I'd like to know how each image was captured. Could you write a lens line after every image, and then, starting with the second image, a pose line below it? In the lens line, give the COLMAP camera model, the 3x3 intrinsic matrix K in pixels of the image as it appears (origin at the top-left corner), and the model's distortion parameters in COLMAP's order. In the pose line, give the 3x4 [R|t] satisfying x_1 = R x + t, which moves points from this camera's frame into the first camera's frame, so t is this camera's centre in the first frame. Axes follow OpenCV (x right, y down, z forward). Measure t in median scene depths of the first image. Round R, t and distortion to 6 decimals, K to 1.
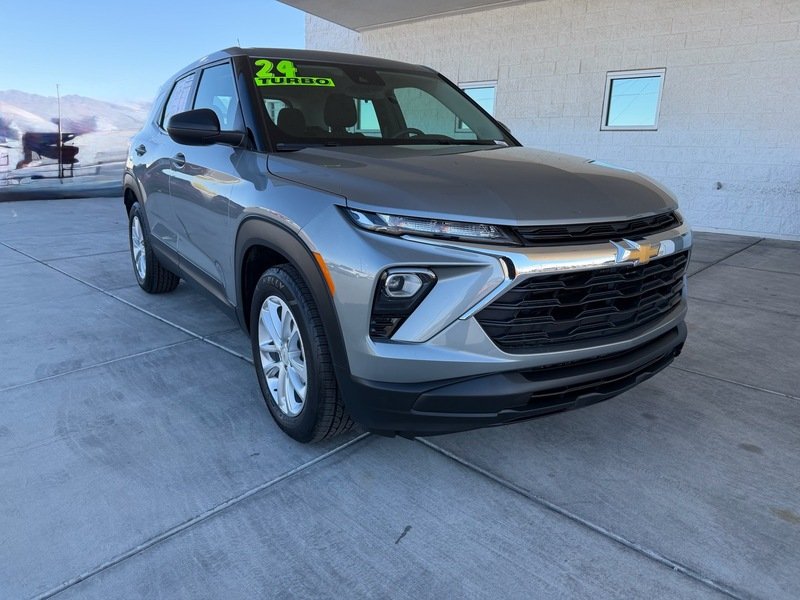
lens RADIAL K [[581.3, 0, 397.9], [0, 581.3, 305.6], [0, 0, 1]] dist [-0.007707, -0.012641]
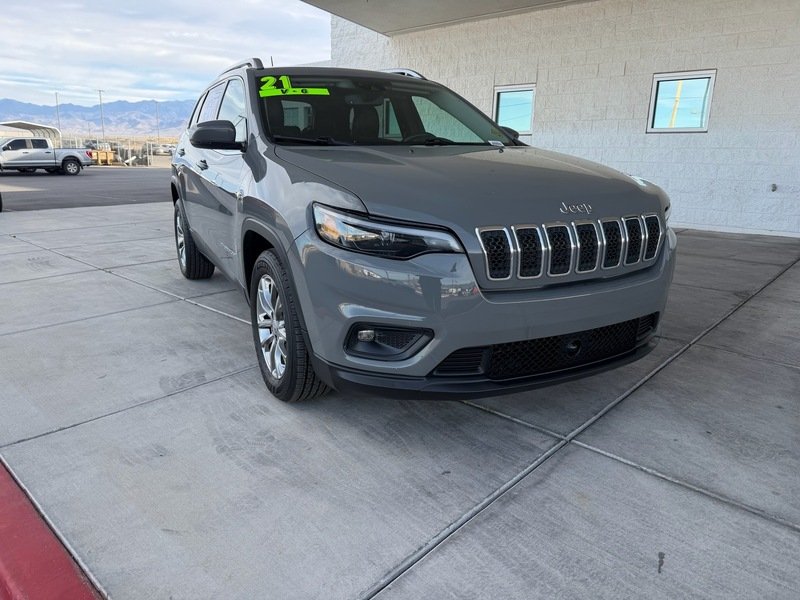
lens RADIAL K [[581.3, 0, 389.4], [0, 581.3, 305.1], [0, 0, 1]] dist [-0.007707, -0.012641]
pose [[0.999975, -0.006988, -0.000667, -0.185732], [0.006980, 0.999898, -0.012431, -0.000592], [0.000754, 0.012426, 0.999923, 0.039187]]
